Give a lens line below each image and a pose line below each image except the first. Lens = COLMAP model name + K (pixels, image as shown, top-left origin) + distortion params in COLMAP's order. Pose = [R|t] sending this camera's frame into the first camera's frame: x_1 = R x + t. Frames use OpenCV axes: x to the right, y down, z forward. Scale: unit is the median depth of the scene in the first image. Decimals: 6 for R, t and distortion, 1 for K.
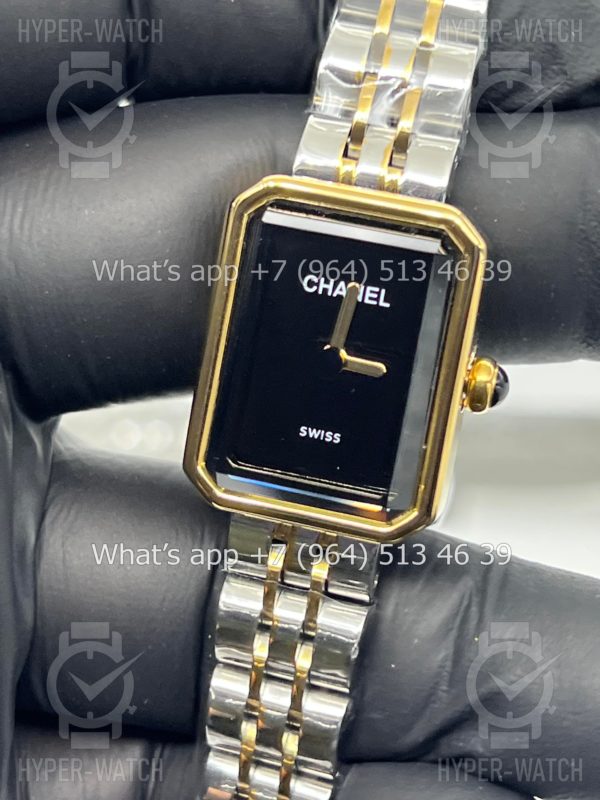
lens RADIAL K [[2023.0, 0, 312.3], [0, 2023.0, 380.2], [0, 0, 1]] dist [0.698181, 0.000000]
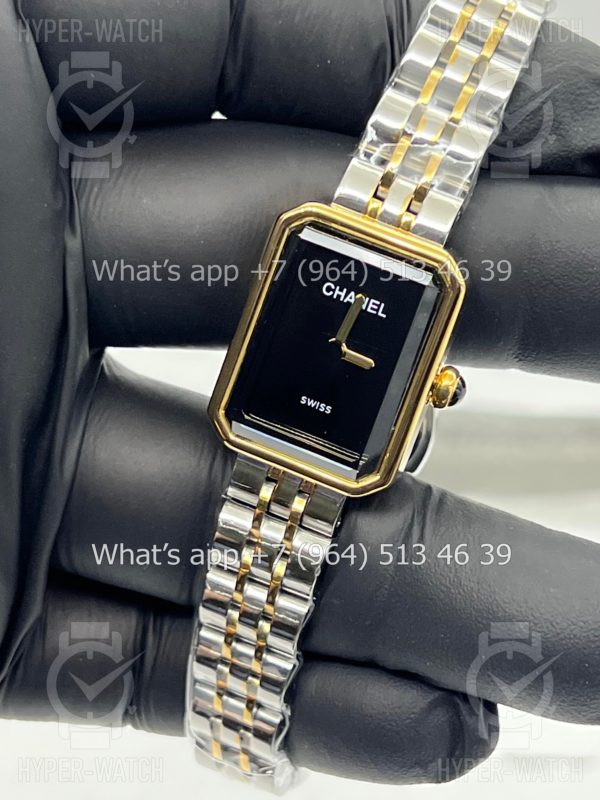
lens RADIAL K [[2023.0, 0, 304.6], [0, 2023.0, 400.4], [0, 0, 1]] dist [0.698181, 0.000000]
pose [[0.984811, 0.173261, -0.011285, 0.010583], [-0.173260, 0.984875, 0.001077, 0.023325], [0.011301, 0.000894, 0.999936, -0.296900]]
